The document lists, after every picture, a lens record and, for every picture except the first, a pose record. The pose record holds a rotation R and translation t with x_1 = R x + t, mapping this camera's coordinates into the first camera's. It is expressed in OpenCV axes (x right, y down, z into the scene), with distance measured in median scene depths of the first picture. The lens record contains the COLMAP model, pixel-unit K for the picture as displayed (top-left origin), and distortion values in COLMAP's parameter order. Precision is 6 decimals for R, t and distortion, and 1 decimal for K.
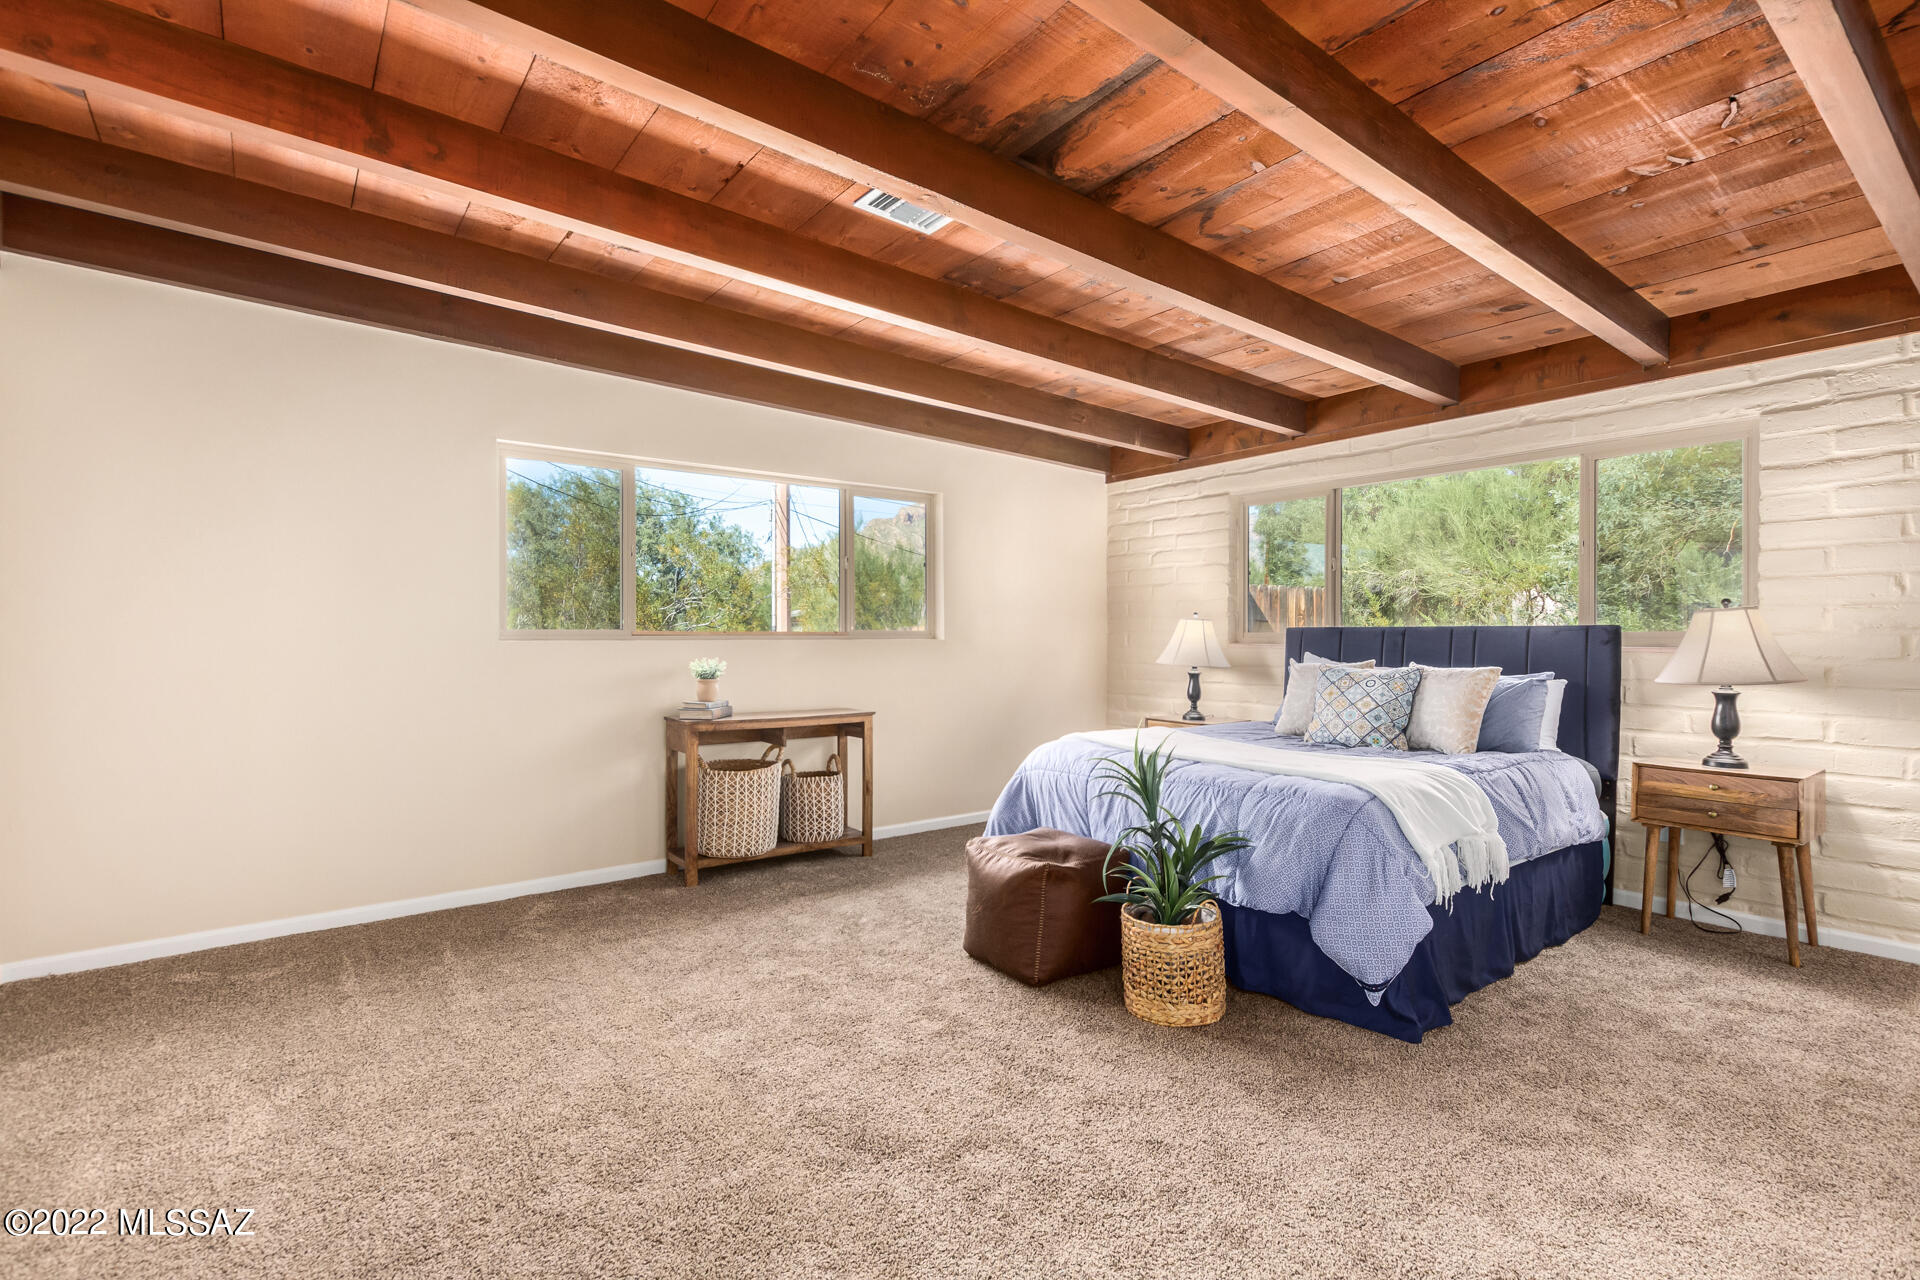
lens RADIAL K [[879.9, 0, 960.2], [0, 879.9, 638.5], [0, 0, 1]] dist [0.005013, -0.000989]
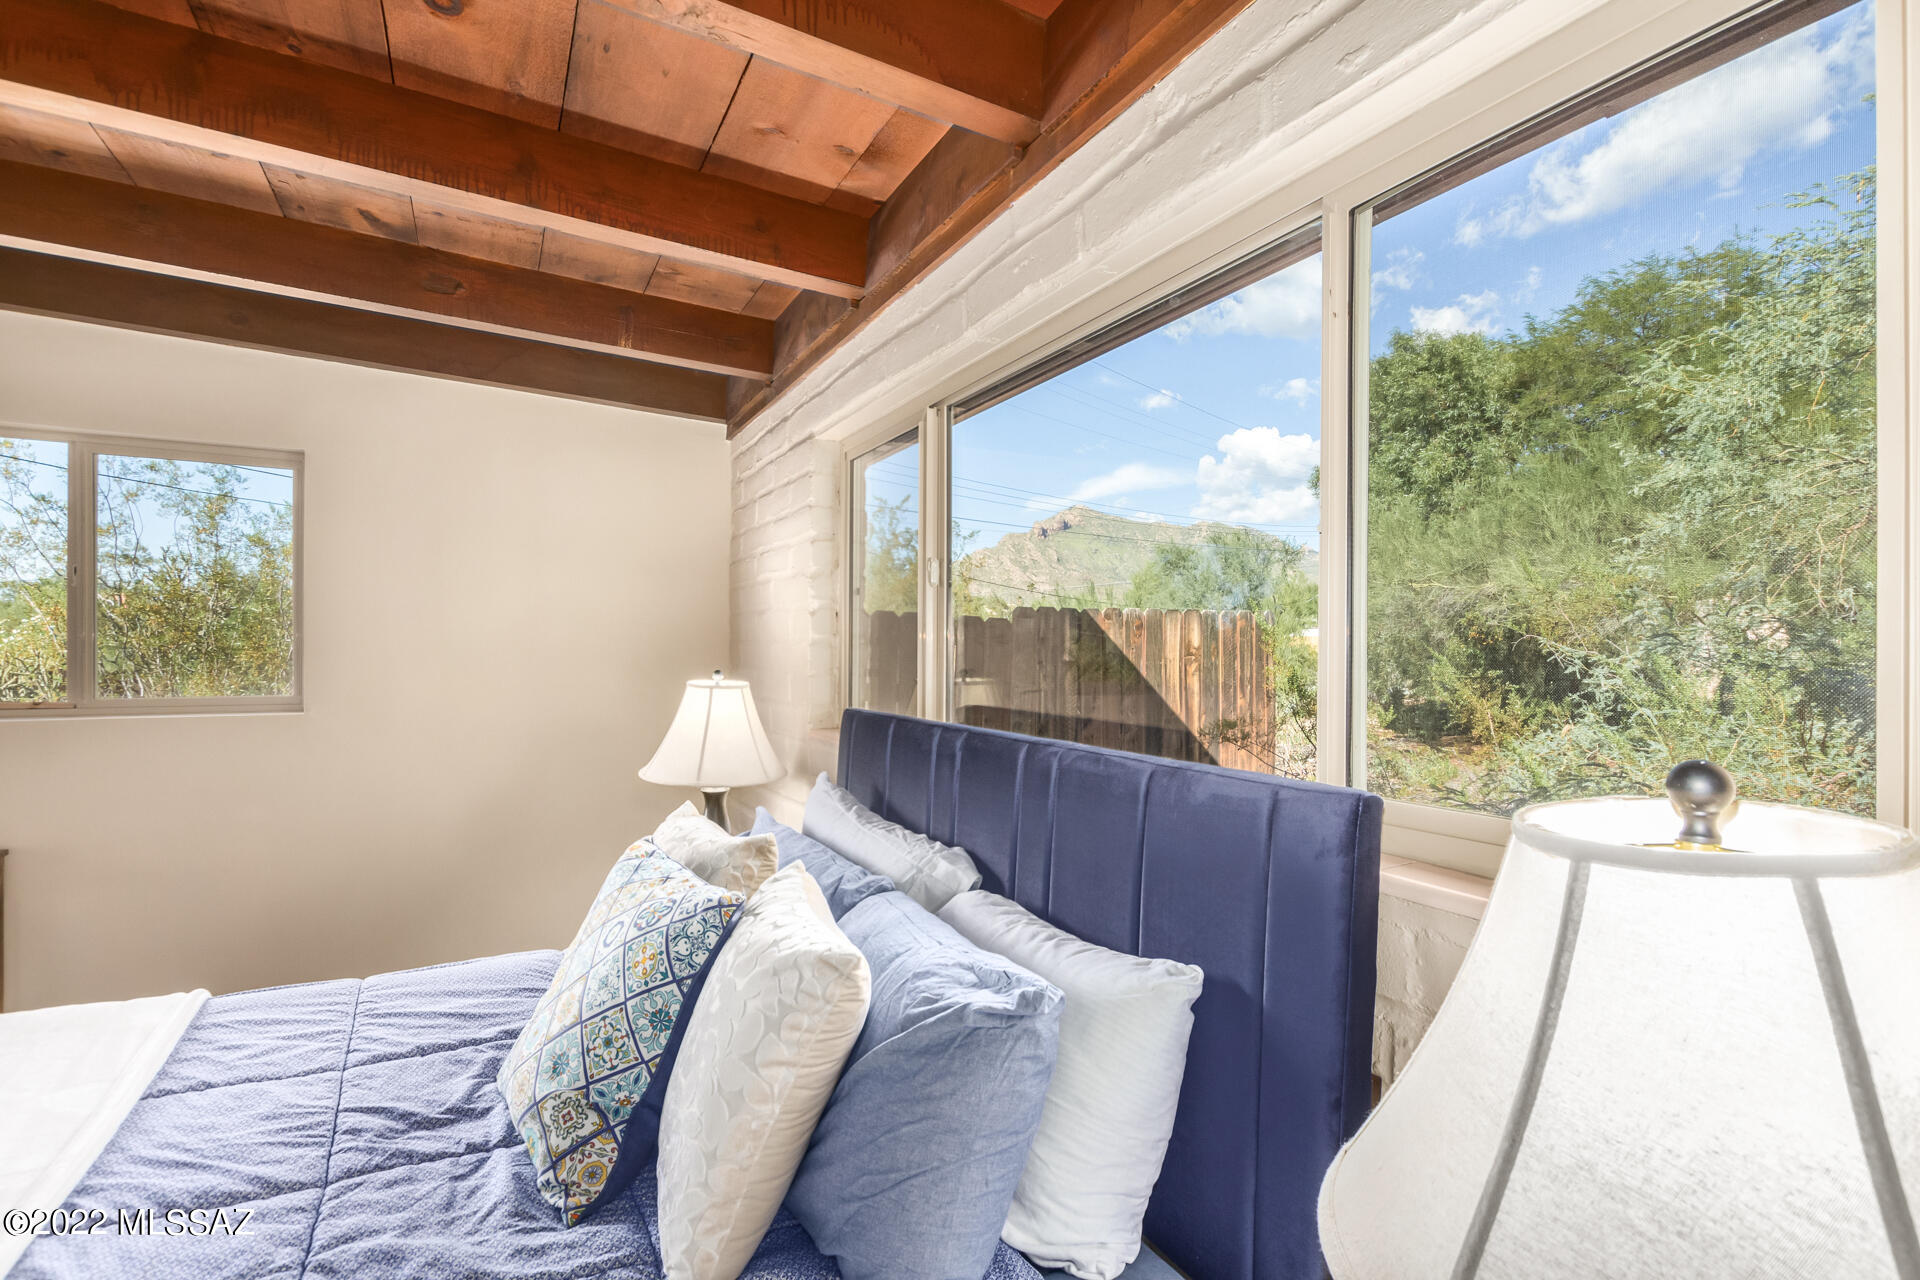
lens RADIAL K [[879.9, 0, 960.2], [0, 879.9, 641.9], [0, 0, 1]] dist [0.005013, -0.000989]
pose [[0.988266, 0.004054, -0.152687, 0.502301], [-0.006212, 0.999887, -0.013661, -0.041405], [0.152614, 0.014449, 0.988180, 0.545547]]
